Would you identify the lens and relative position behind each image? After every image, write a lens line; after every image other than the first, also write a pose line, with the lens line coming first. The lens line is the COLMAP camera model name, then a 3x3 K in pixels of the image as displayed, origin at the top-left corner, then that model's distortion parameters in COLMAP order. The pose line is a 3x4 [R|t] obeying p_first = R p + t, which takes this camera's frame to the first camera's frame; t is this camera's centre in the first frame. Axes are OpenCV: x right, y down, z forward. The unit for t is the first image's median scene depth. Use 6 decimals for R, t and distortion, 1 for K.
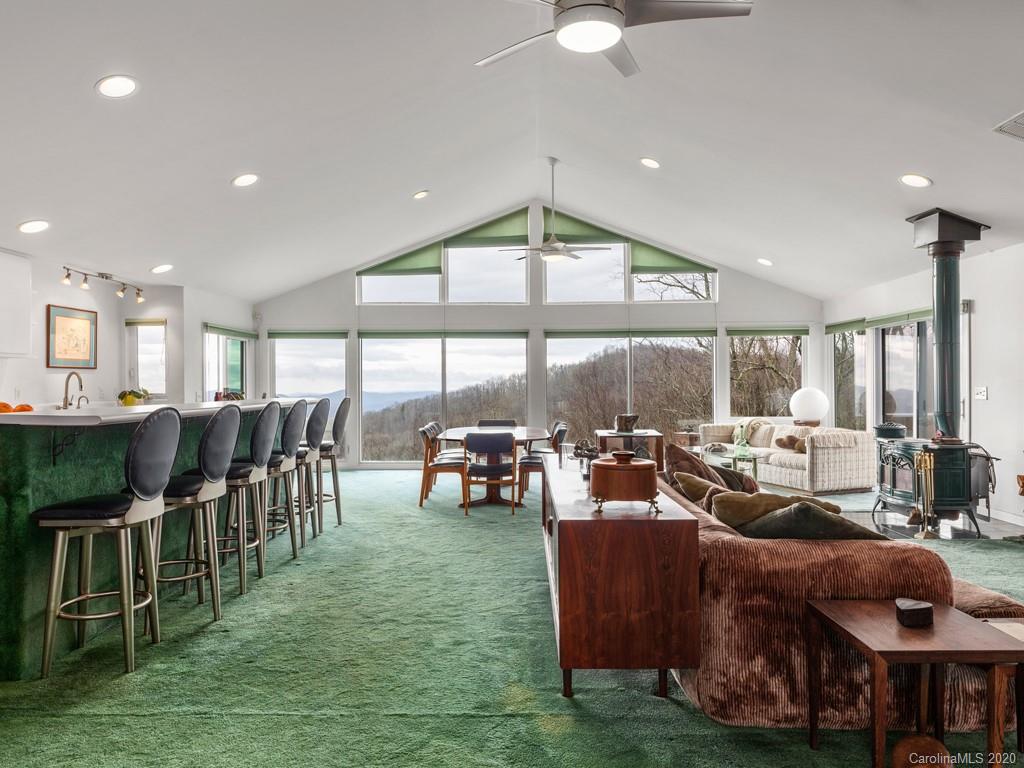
lens RADIAL K [[670.2, 0, 511.8], [0, 670.2, 387.3], [0, 0, 1]] dist [0.012818, -0.001006]
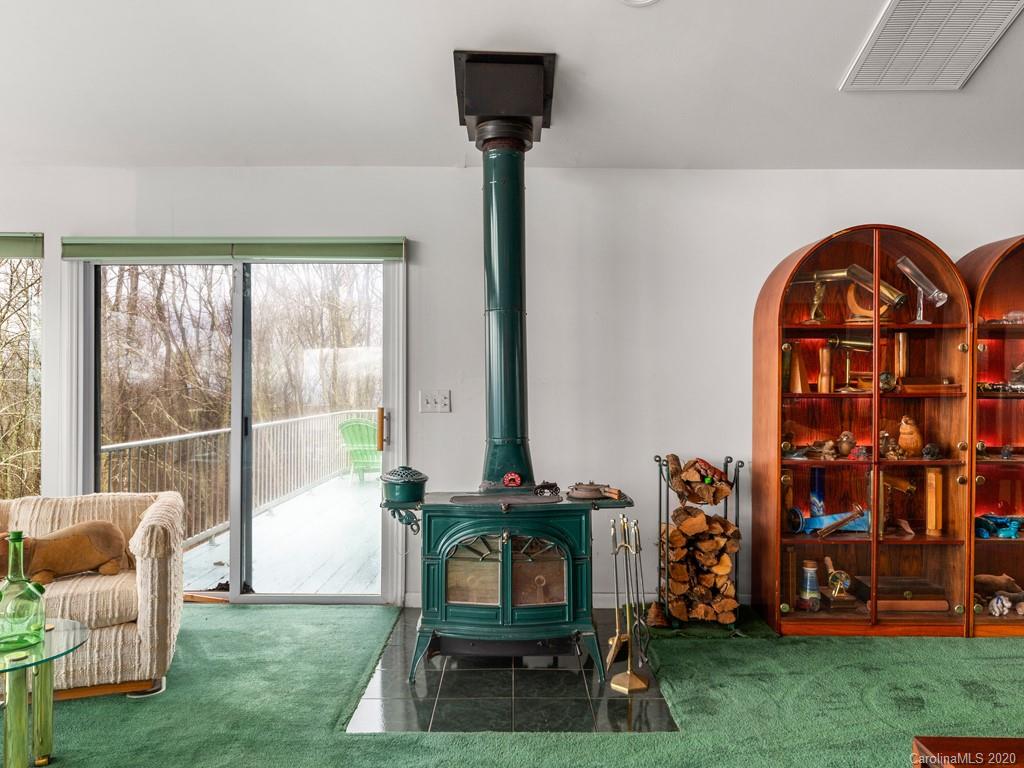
lens RADIAL K [[750.3, 0, 511.3], [0, 750.3, 377.2], [0, 0, 1]] dist [0.001817, 0.002404]
pose [[-0.022920, 0.015164, 0.999622, 0.022517], [0.002146, 0.999883, -0.015119, -0.001187], [-0.999735, 0.001799, -0.022950, 0.611084]]
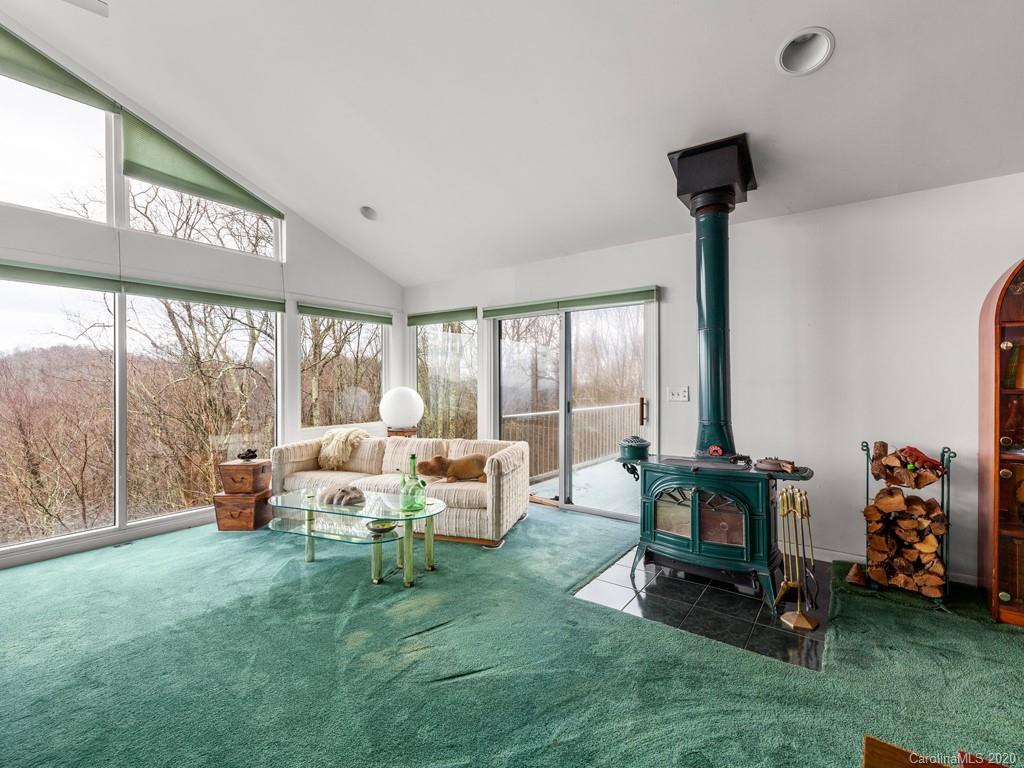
lens RADIAL K [[458.5, 0, 513.9], [0, 458.5, 382.7], [0, 0, 1]] dist [0.008890, -0.004413]
pose [[0.570786, 0.004934, 0.821084, 0.054775], [0.000493, 0.999980, -0.006352, -0.000941], [-0.821099, 0.004031, 0.570772, 0.538200]]
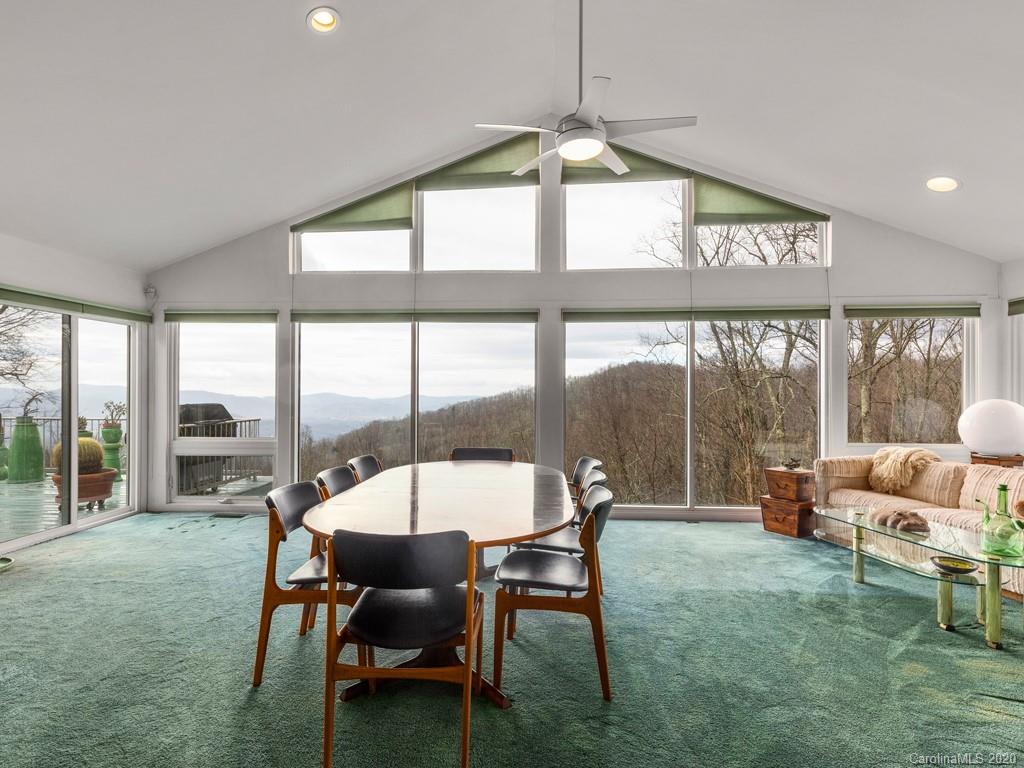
lens RADIAL K [[509.0, 0, 510.0], [0, 509.0, 392.5], [0, 0, 1]] dist [0.011062, -0.007423]
pose [[0.998589, 0.008458, -0.052420, 0.023825], [-0.008548, 0.999962, -0.001489, -0.001267], [0.052406, 0.001935, 0.998624, 0.488517]]
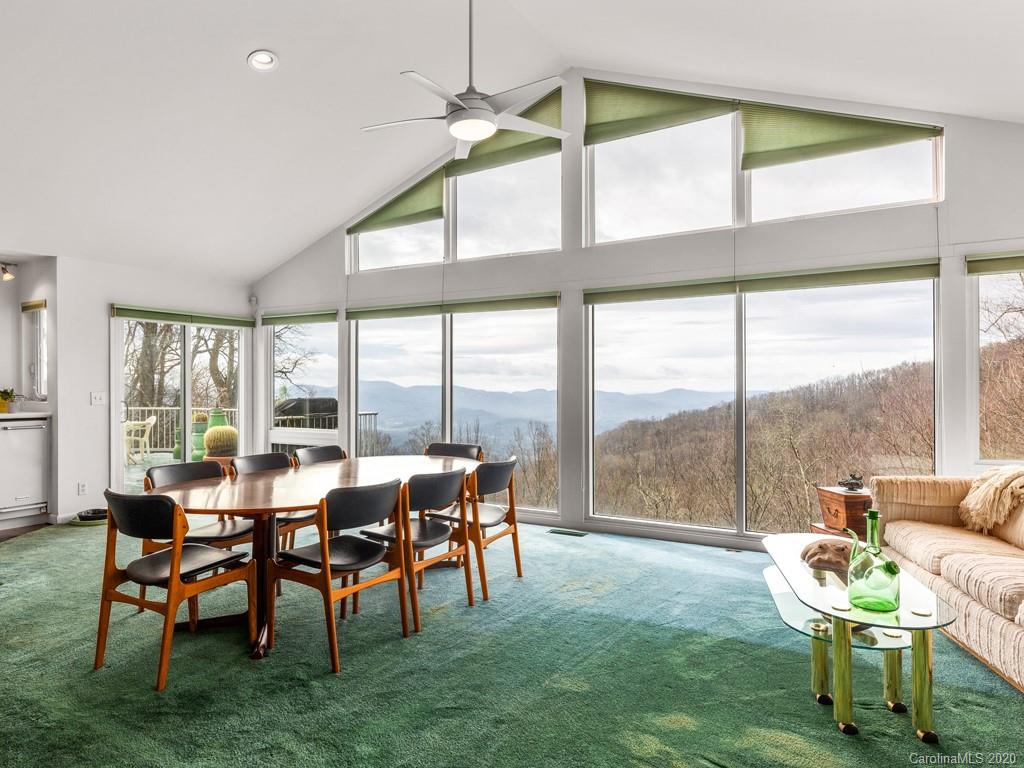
lens RADIAL K [[619.7, 0, 511.8], [0, 619.7, 388.6], [0, 0, 1]] dist [0.008871, -0.005306]
pose [[0.876489, 0.005605, -0.481390, 0.253330], [-0.004027, 0.999983, 0.004310, -0.002149], [0.481406, -0.001839, 0.876496, 0.496668]]
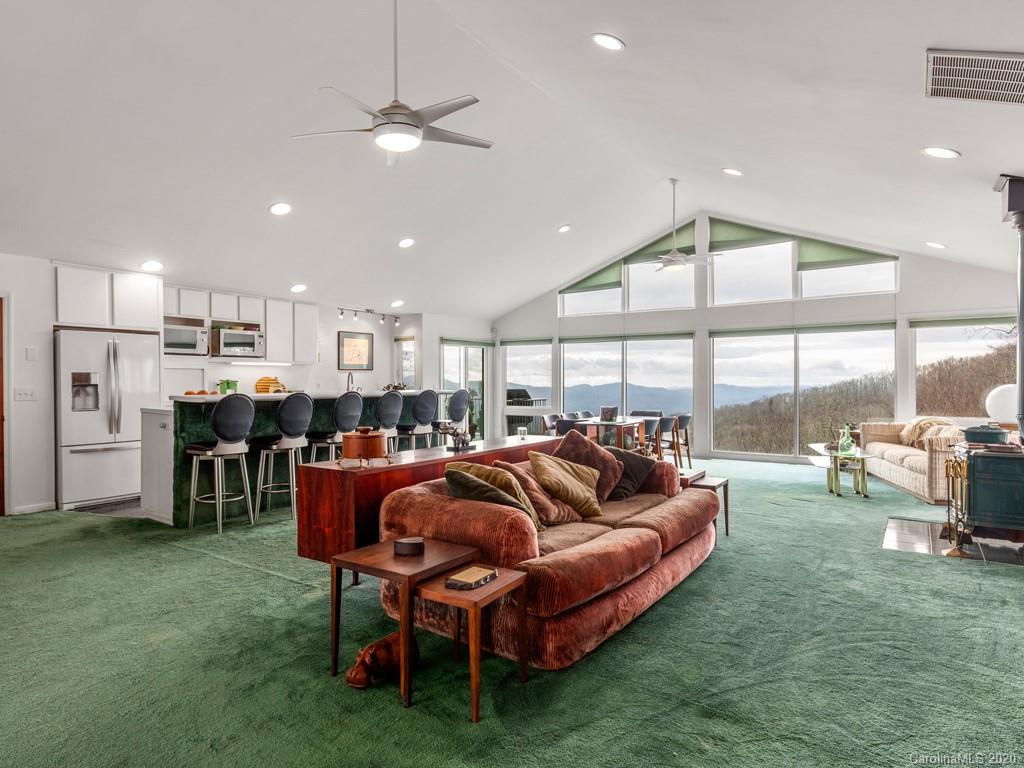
lens RADIAL K [[590.0, 0, 514.4], [0, 590.0, 386.0], [0, 0, 1]] dist [0.014641, 0.000811]
pose [[0.839467, 0.006734, -0.543369, 0.306085], [-0.002924, 0.999965, 0.007876, -0.001621], [0.543403, -0.005023, 0.839457, 0.018615]]
